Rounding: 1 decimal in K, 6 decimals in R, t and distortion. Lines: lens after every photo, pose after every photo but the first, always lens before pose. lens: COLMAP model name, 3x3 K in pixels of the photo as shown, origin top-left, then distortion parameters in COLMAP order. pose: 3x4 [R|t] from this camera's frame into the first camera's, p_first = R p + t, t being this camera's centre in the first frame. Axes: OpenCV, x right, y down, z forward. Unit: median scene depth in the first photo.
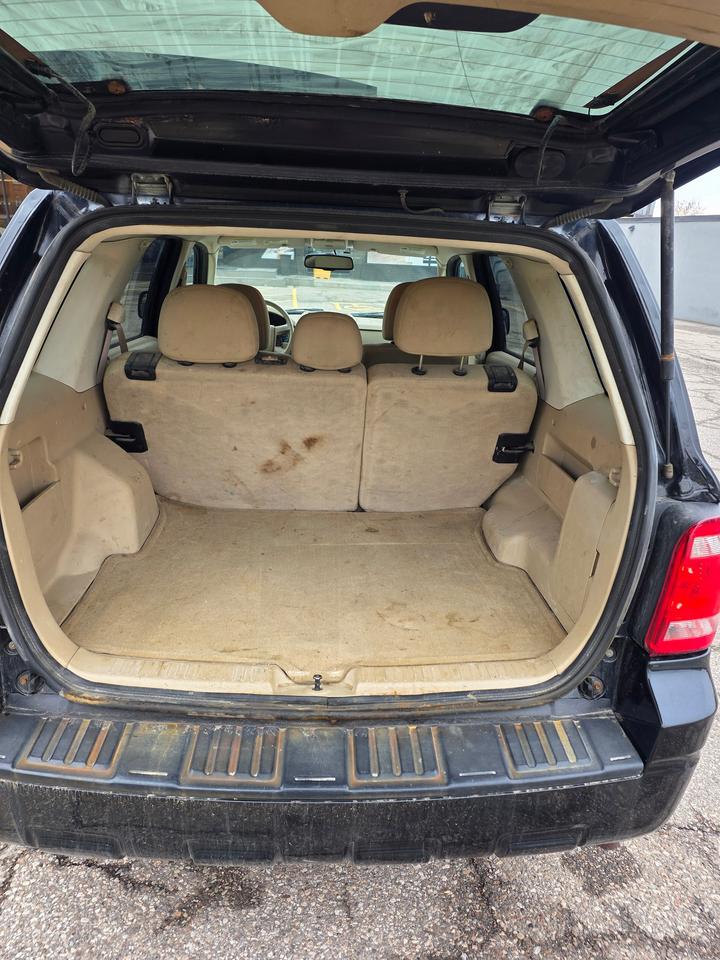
lens RADIAL K [[635.6, 0, 363.9], [0, 635.6, 487.4], [0, 0, 1]] dist [0.032915, -0.003596]
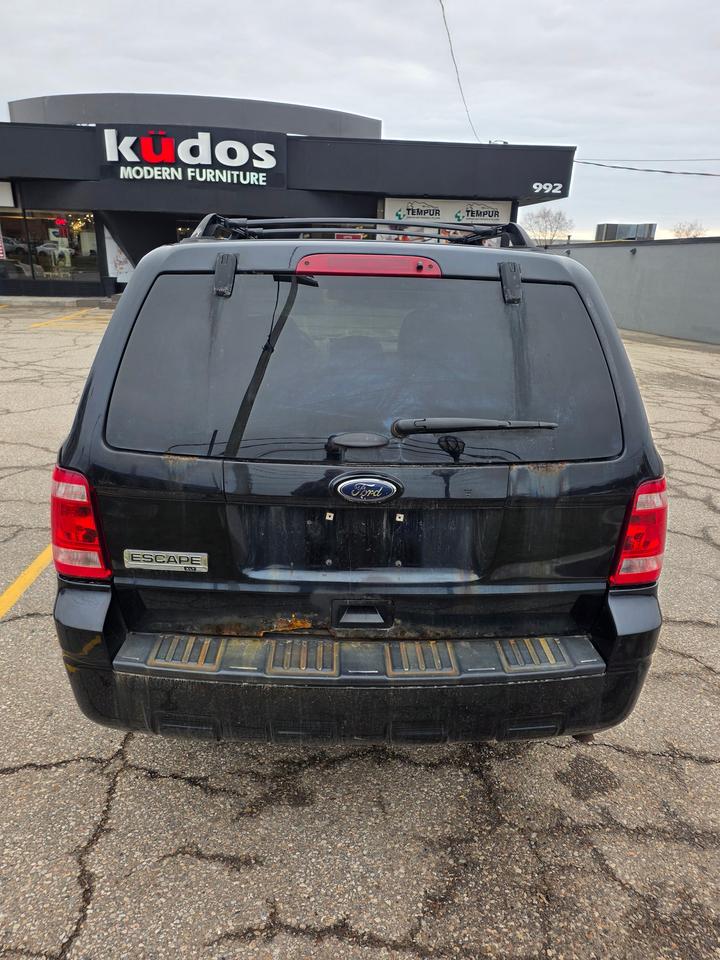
lens RADIAL K [[635.6, 0, 363.9], [0, 635.6, 487.4], [0, 0, 1]] dist [0.032915, -0.003596]
pose [[0.999809, -0.014843, -0.012703, -0.037893], [0.014360, 0.999200, -0.037323, 0.081212], [0.013247, 0.037134, 0.999222, -0.283210]]
